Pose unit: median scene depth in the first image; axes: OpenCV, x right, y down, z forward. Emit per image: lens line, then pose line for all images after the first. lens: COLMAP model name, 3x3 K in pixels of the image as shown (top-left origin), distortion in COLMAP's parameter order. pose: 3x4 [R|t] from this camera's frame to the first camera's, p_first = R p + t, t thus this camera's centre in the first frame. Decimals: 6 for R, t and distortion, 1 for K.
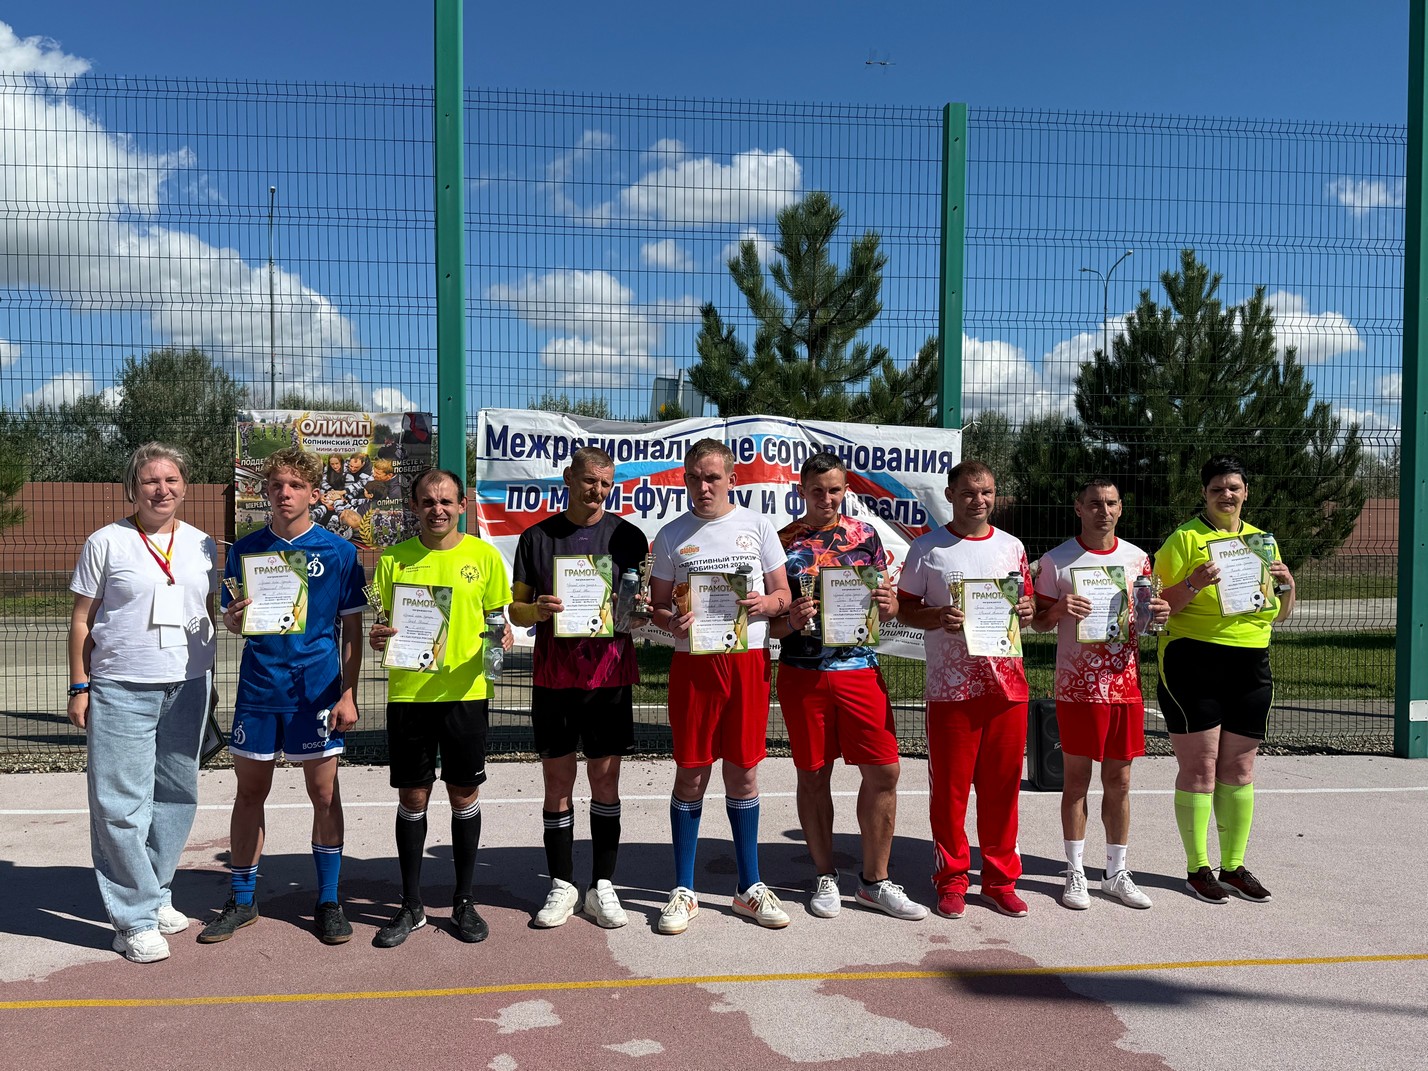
lens RADIAL K [[1284.4, 0, 714.0], [0, 1284.4, 535.5], [0, 0, 1]] dist [0.065915, -0.000594]
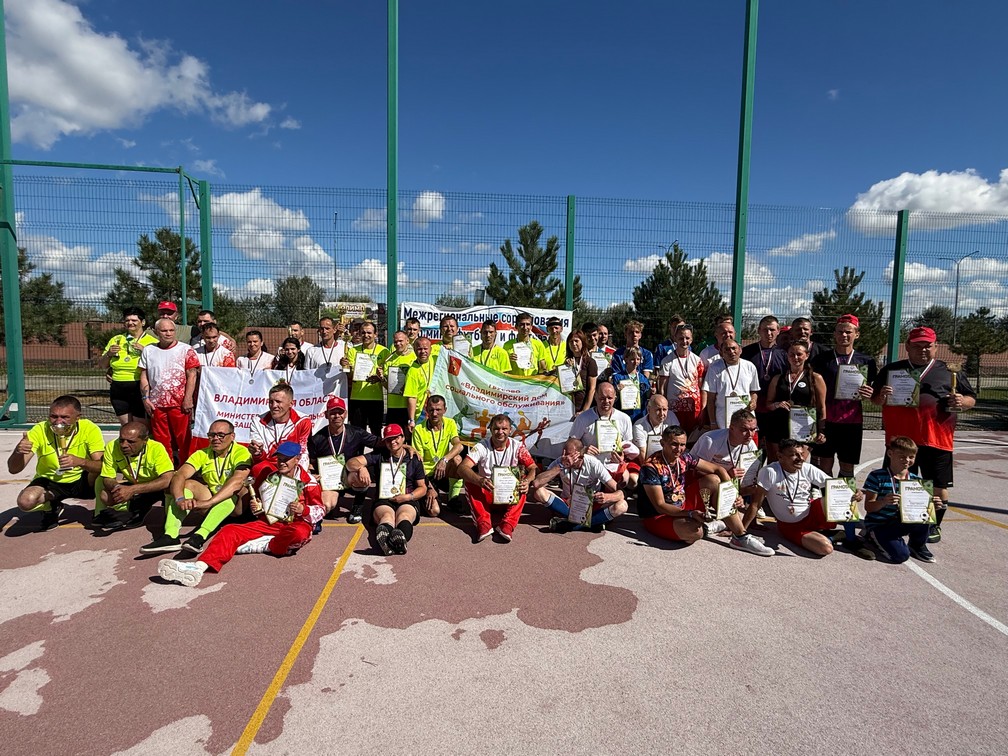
lens RADIAL K [[530.6, 0, 504.0], [0, 530.6, 378.0], [0, 0, 1]] dist [0.000785, 0.000035]
pose [[0.999620, 0.014161, -0.023631, 0.048272], [-0.013003, 0.998739, 0.048483, 0.005426], [0.024288, -0.048157, 0.998544, -0.107564]]
